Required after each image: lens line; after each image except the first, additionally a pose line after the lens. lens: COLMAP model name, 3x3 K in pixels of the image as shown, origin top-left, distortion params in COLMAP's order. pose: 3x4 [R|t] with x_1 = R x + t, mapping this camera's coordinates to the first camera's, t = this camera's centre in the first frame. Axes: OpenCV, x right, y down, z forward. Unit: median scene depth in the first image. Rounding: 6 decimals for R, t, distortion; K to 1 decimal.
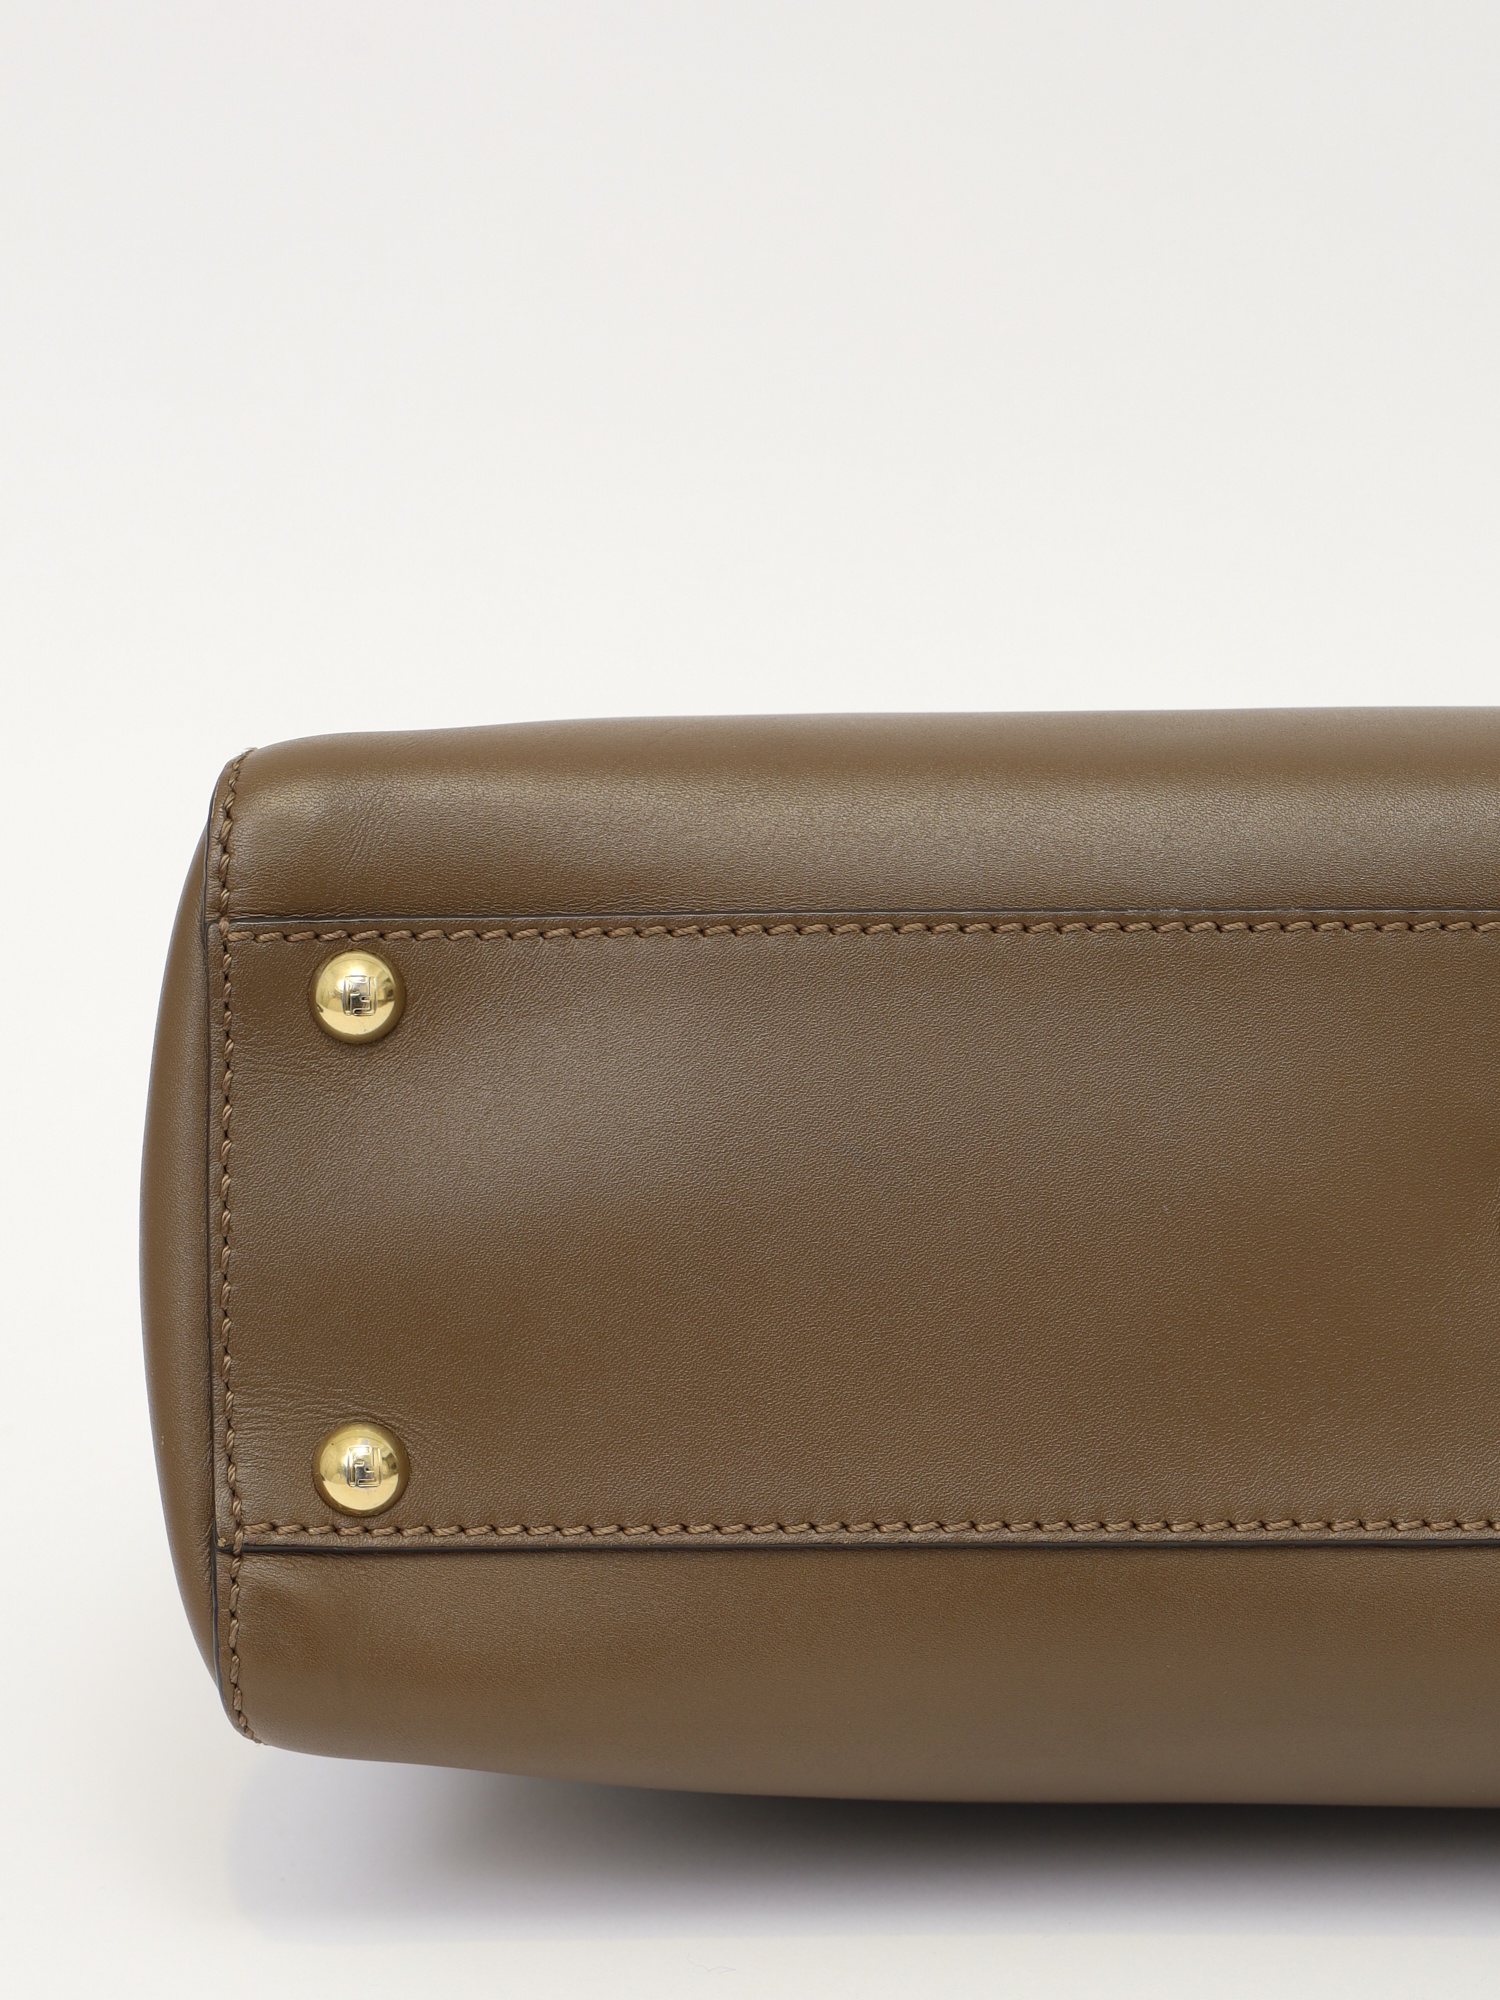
lens RADIAL K [[3856.3, 0, 745.9], [0, 3856.3, 987.8], [0, 0, 1]] dist [0.009145, 0.000000]
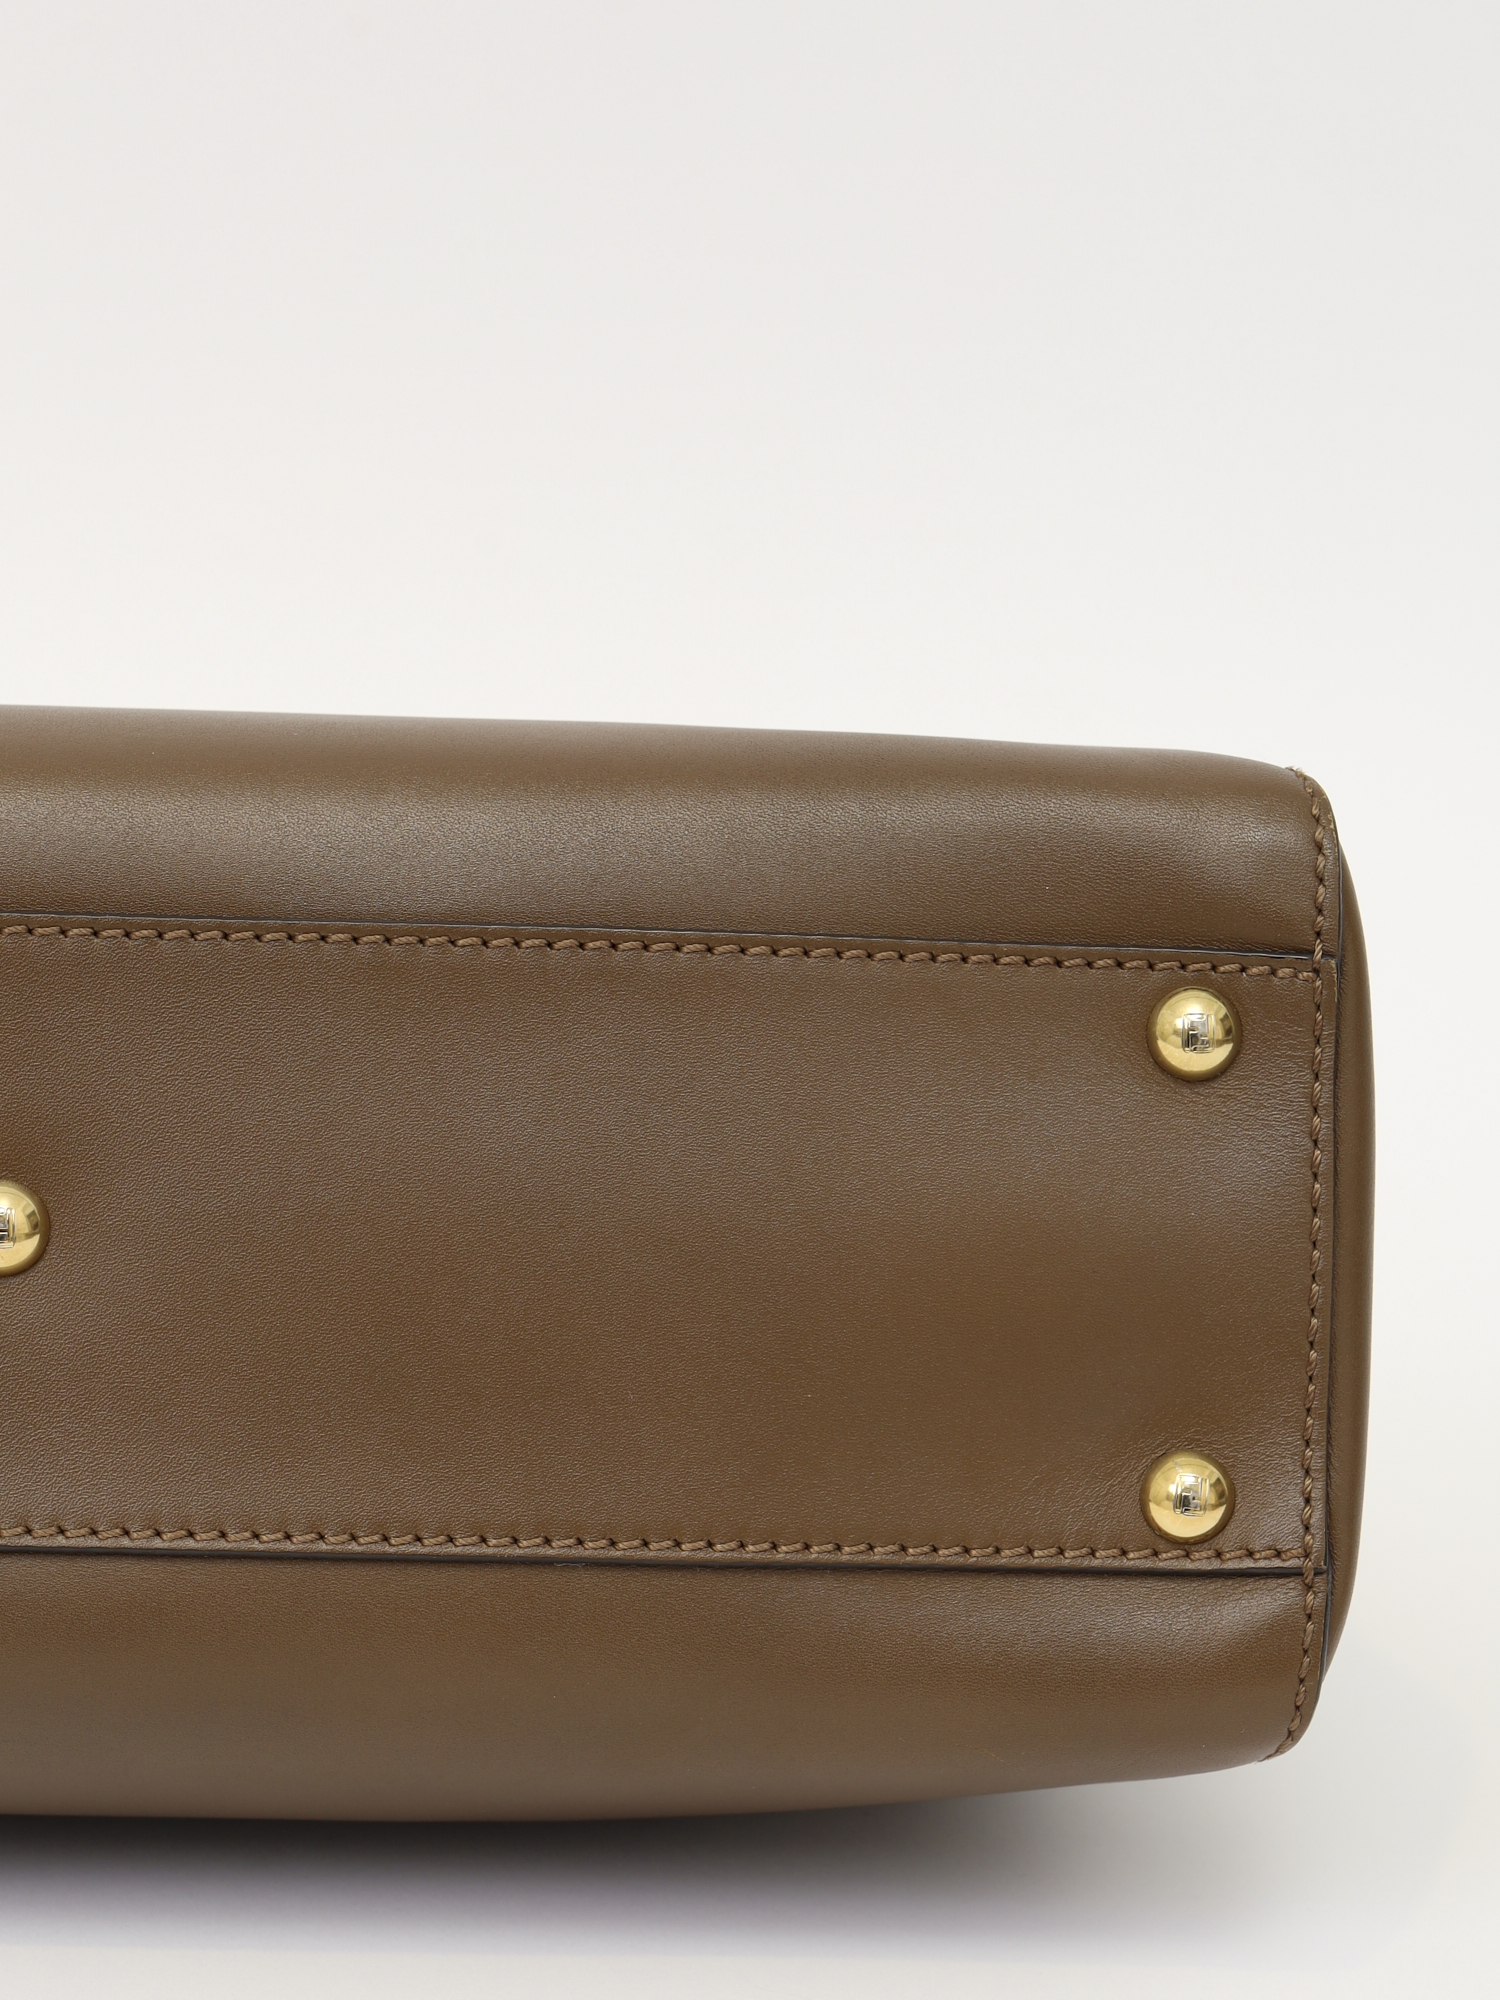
lens RADIAL K [[3856.3, 0, 745.3], [0, 3856.3, 1011.8], [0, 0, 1]] dist [0.009145, 0.000000]
pose [[0.997243, 0.035800, 0.064999, 0.107892], [-0.035932, 0.999354, 0.000865, -0.000912], [-0.064926, -0.003199, 0.997885, -0.002164]]
